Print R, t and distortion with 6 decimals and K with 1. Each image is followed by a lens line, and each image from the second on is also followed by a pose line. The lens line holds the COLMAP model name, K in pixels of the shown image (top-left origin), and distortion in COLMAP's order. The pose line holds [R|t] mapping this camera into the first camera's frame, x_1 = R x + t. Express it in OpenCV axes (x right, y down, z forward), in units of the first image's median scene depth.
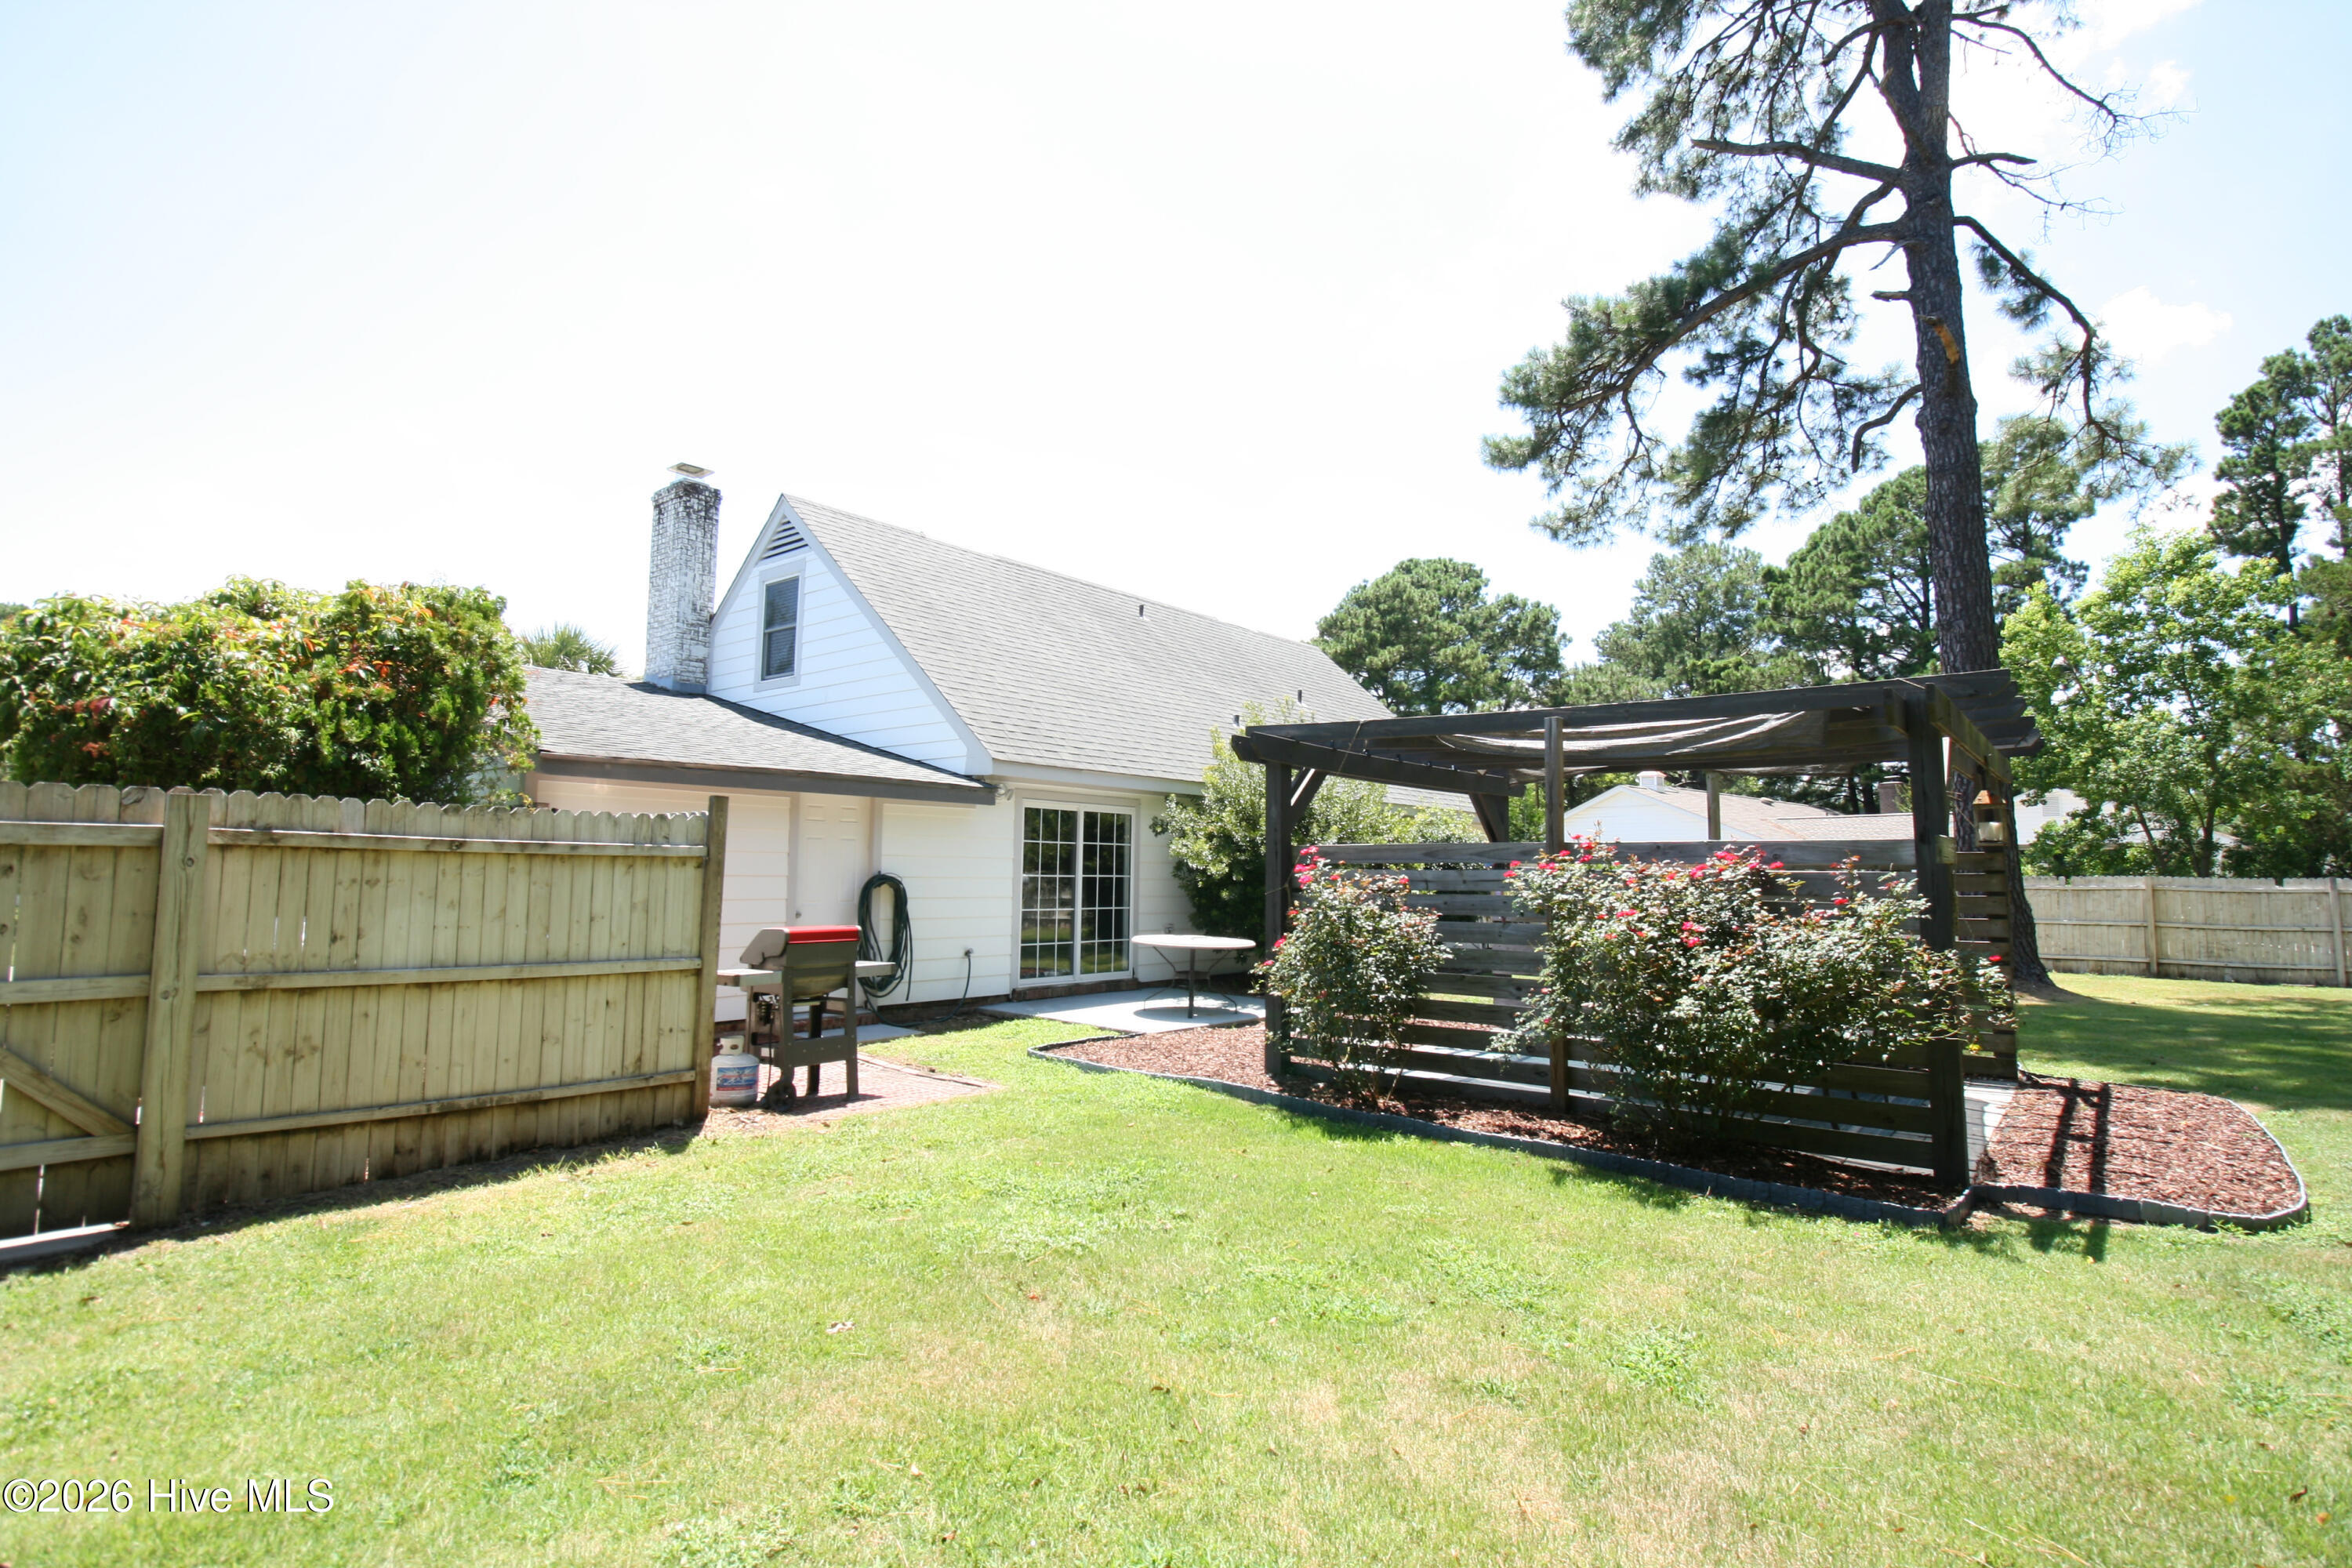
lens RADIAL K [[1203.7, 0, 1176.0], [0, 1203.7, 784.0], [0, 0, 1]] dist [0.003674, 0.000211]
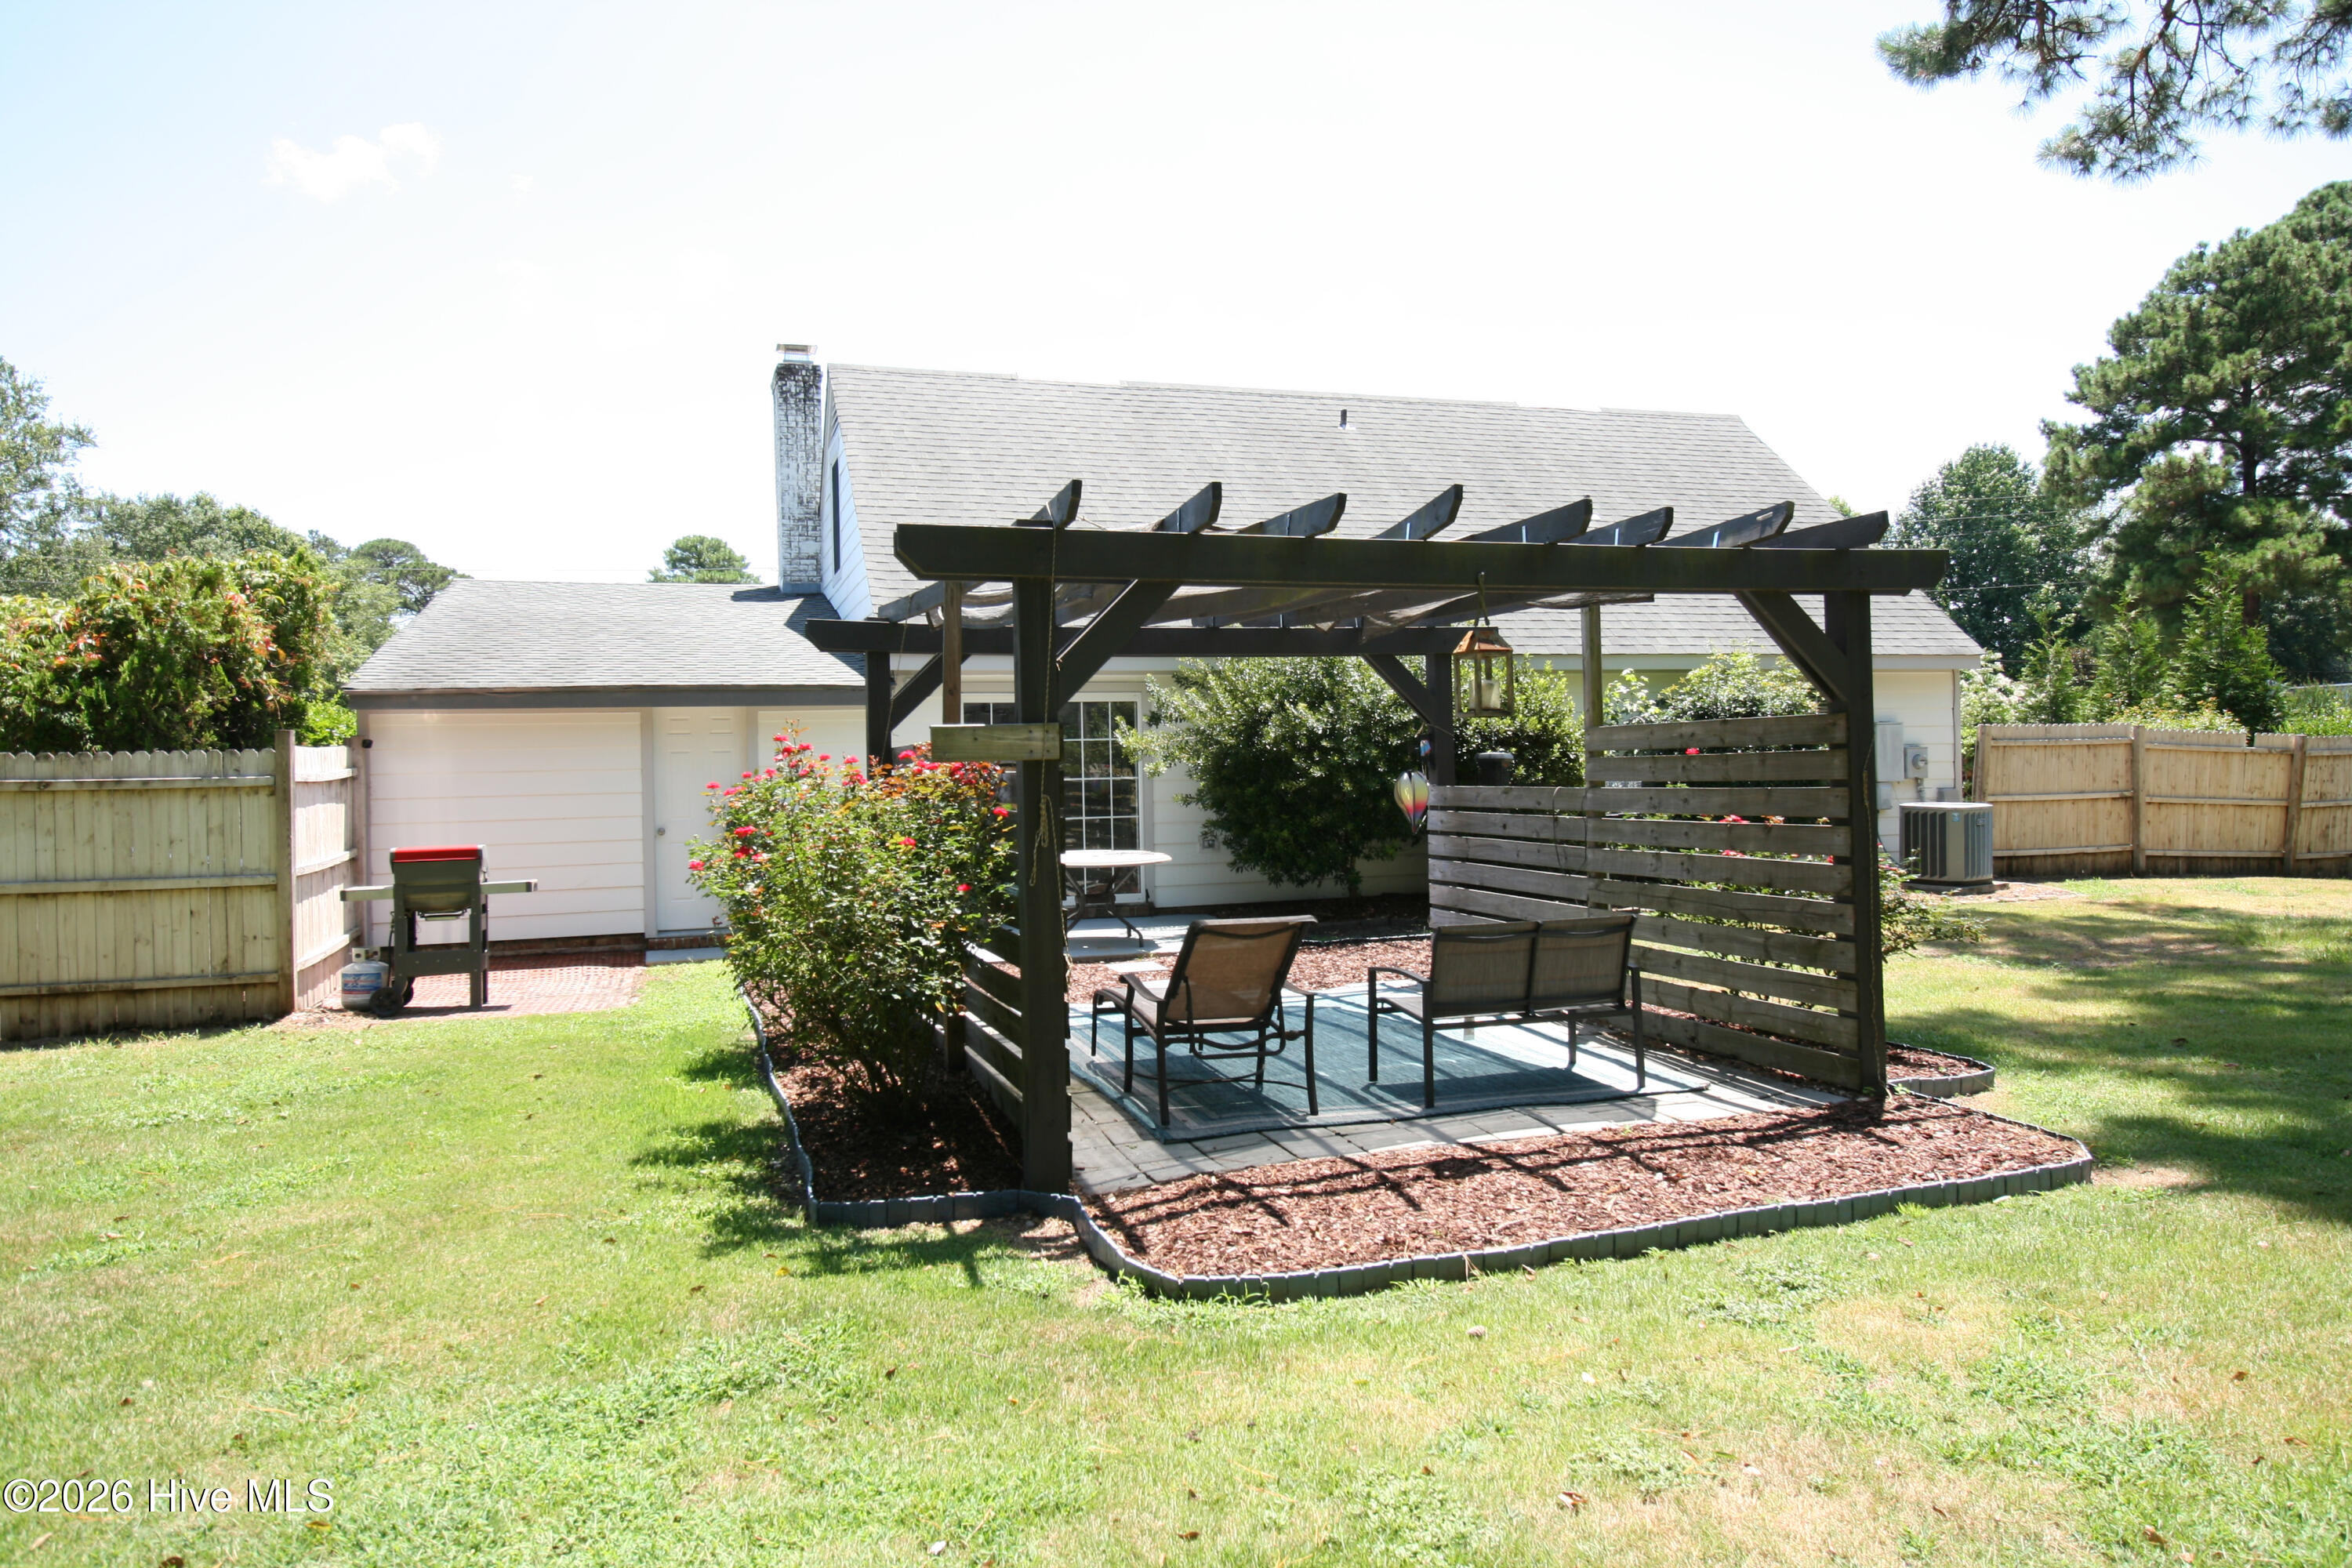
lens RADIAL K [[1648.1, 0, 1176.0], [0, 1648.1, 784.0], [0, 0, 1]] dist [0.009552, 0.001156]
pose [[0.834243, -0.027825, -0.550695, 1.223524], [0.075416, 0.995098, 0.063968, 0.025334], [0.546215, -0.094895, 0.832252, 0.188521]]
